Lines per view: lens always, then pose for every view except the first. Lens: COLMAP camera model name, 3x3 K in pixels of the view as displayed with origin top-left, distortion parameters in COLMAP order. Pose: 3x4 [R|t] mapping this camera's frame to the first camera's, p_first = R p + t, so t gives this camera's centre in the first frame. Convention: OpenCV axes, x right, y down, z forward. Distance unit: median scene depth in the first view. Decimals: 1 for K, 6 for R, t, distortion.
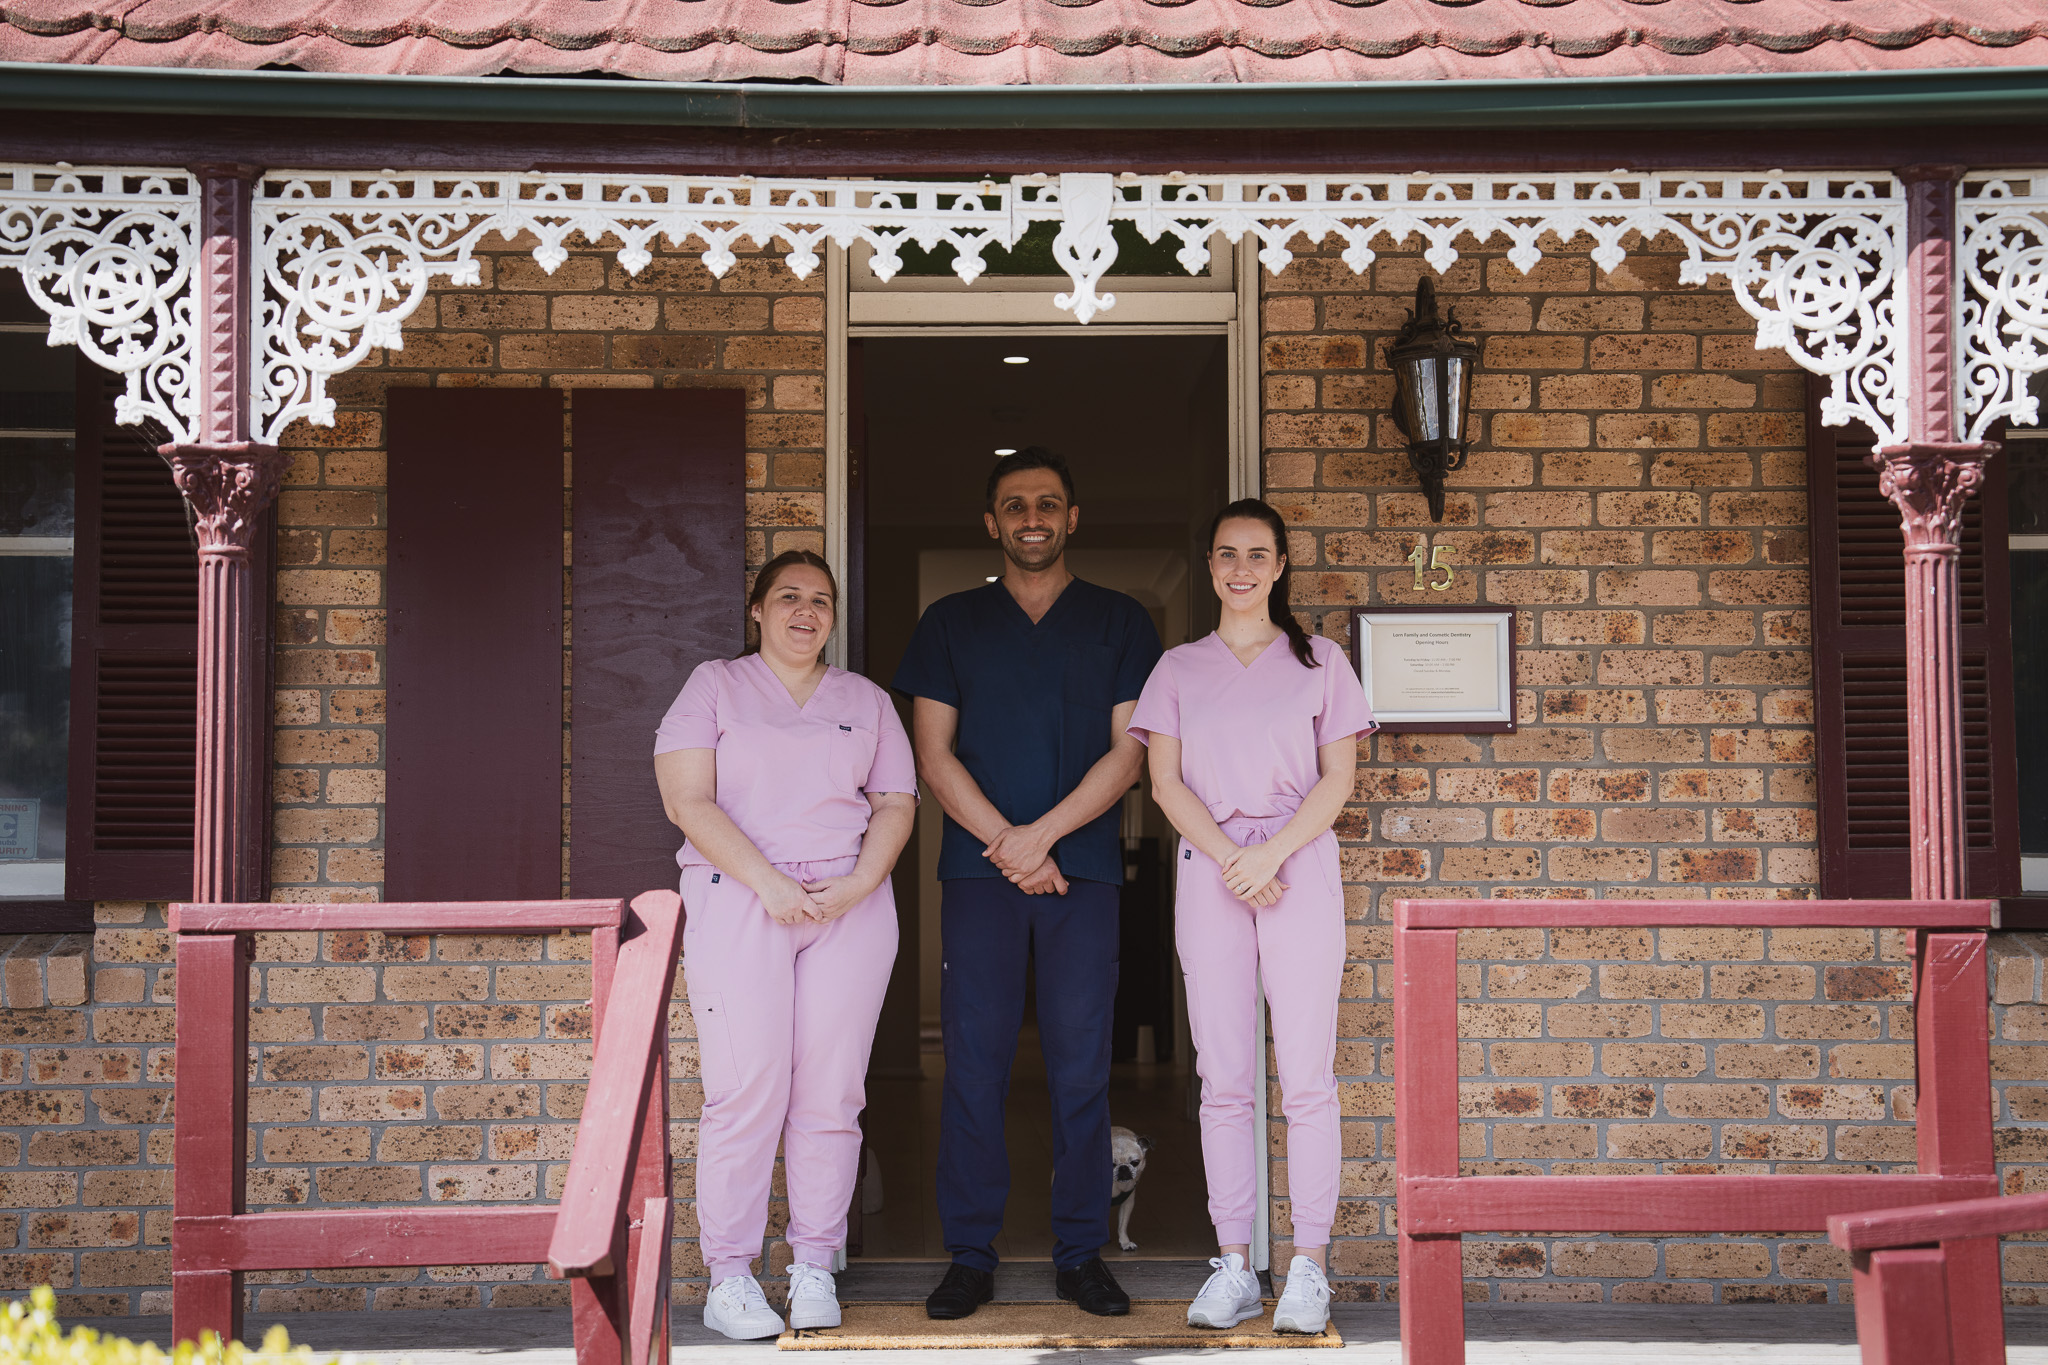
lens RADIAL K [[3311.6, 0, 1027.9], [0, 3311.6, 685.3], [0, 0, 1]] dist [0.045937, 0.000000]
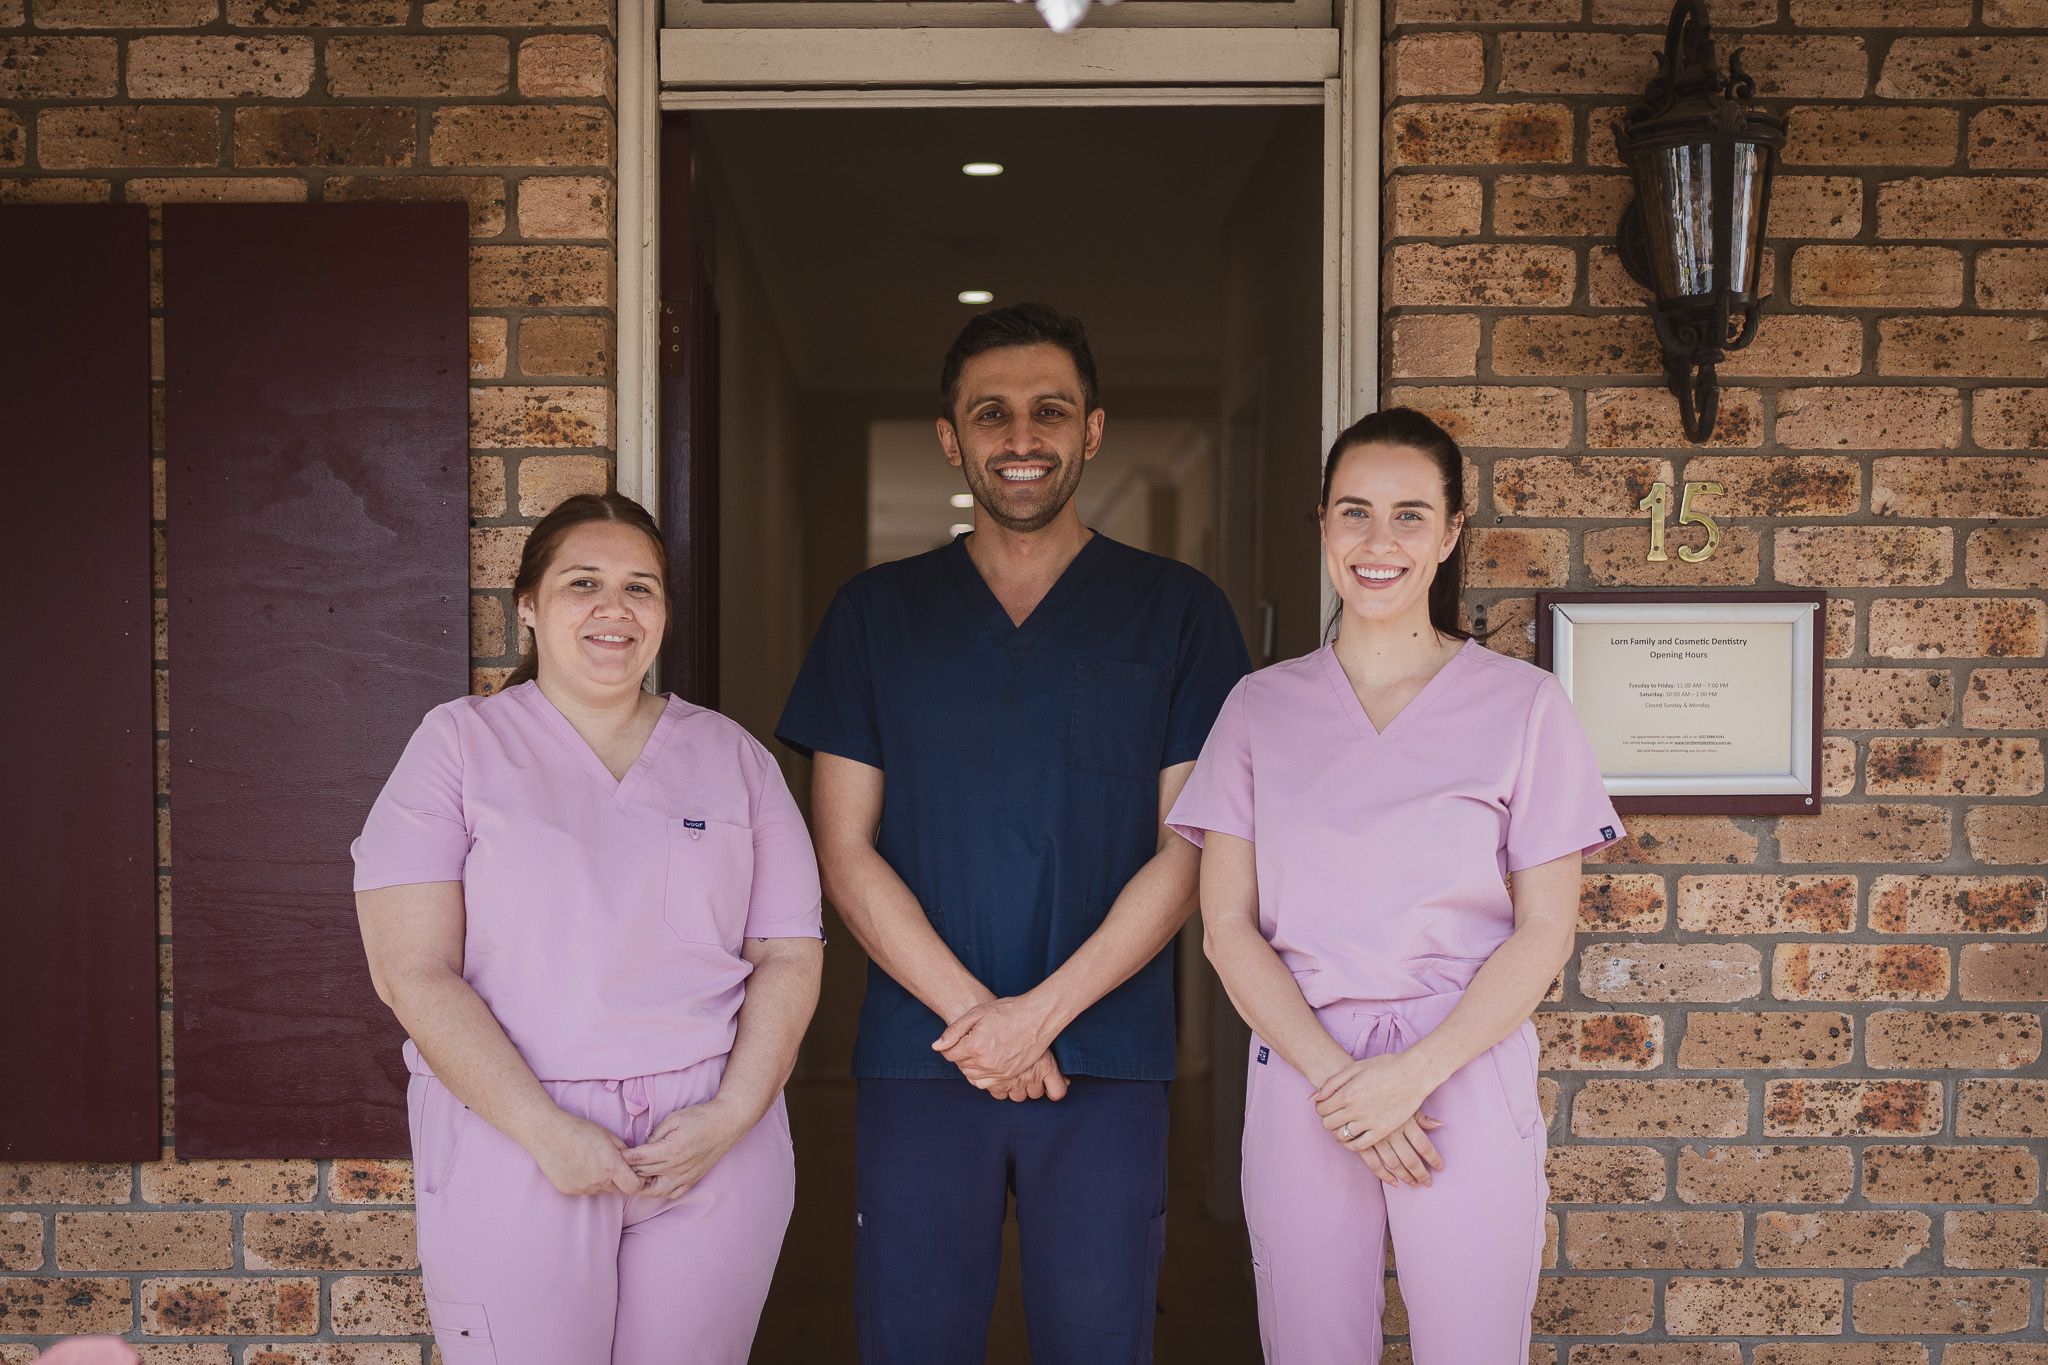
lens RADIAL K [[2056.5, 0, 968.9], [0, 2056.5, 786.1], [0, 0, 1]] dist [-0.037640, 0.000000]
pose [[0.999080, 0.006940, -0.042327, 0.015241], [-0.001364, 0.991466, 0.130360, -0.036308], [0.042871, -0.130182, 0.990563, 0.645913]]
